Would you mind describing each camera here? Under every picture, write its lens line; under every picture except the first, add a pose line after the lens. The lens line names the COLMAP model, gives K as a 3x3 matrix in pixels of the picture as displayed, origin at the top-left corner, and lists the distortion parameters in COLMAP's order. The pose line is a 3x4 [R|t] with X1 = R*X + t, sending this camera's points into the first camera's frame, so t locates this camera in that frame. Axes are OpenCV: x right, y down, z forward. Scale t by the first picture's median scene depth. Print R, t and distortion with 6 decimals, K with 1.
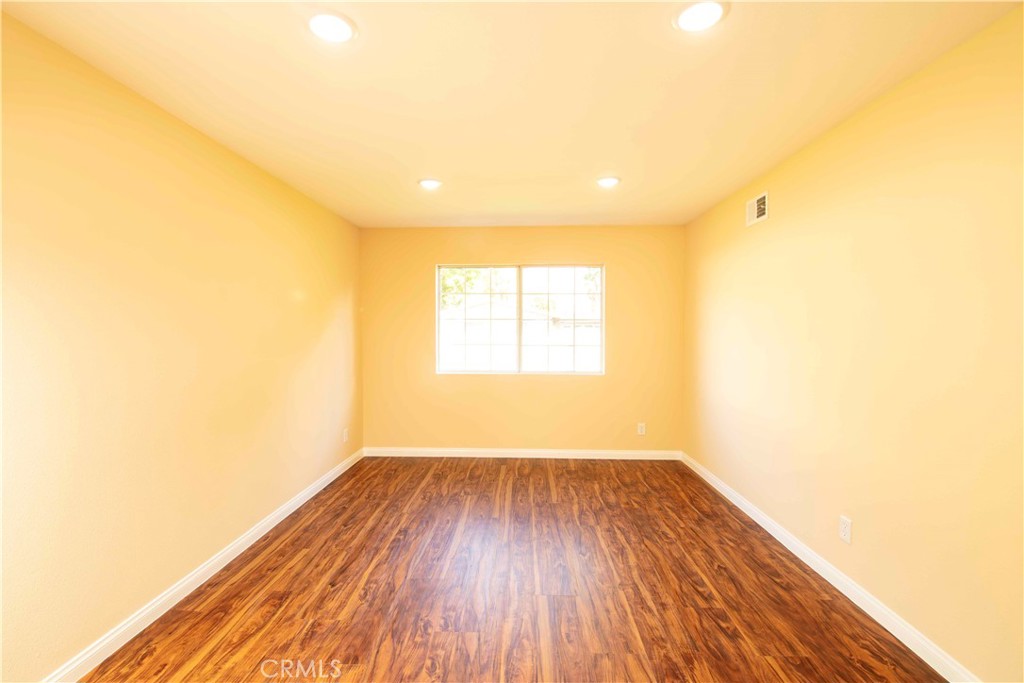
lens RADIAL K [[434.4, 0, 508.0], [0, 434.4, 339.4], [0, 0, 1]] dist [-0.000471, -0.010180]
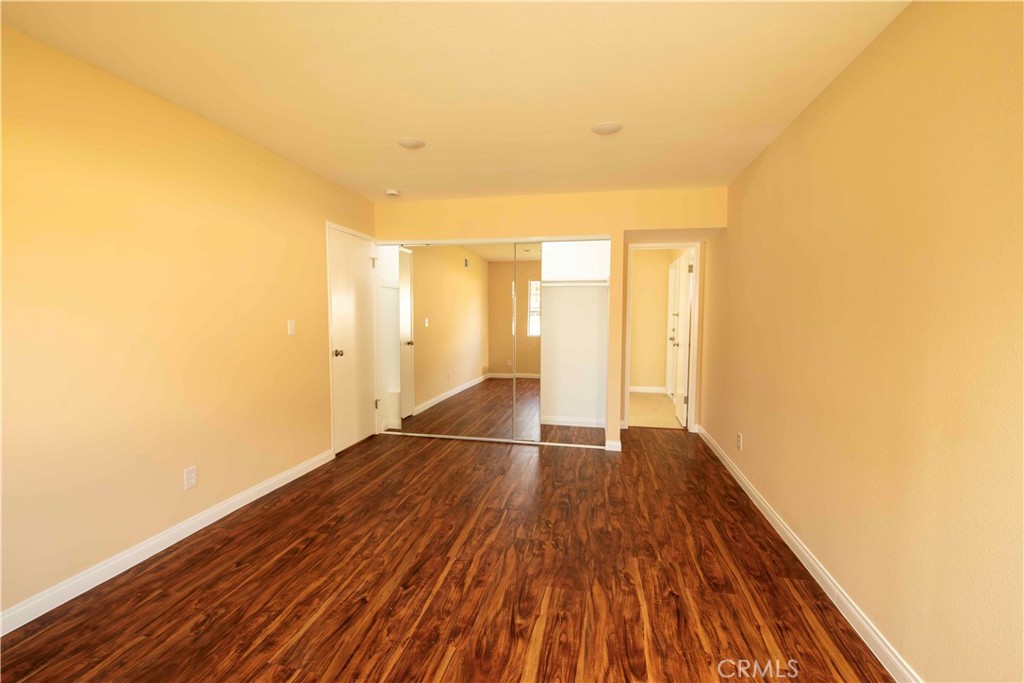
lens RADIAL K [[434.4, 0, 508.0], [0, 434.4, 339.4], [0, 0, 1]] dist [-0.000471, -0.010180]
pose [[-0.985502, -0.016599, 0.168852, -0.213431], [-0.003046, 0.996773, 0.080210, -0.013170], [-0.169639, 0.078532, -0.982372, 1.858952]]
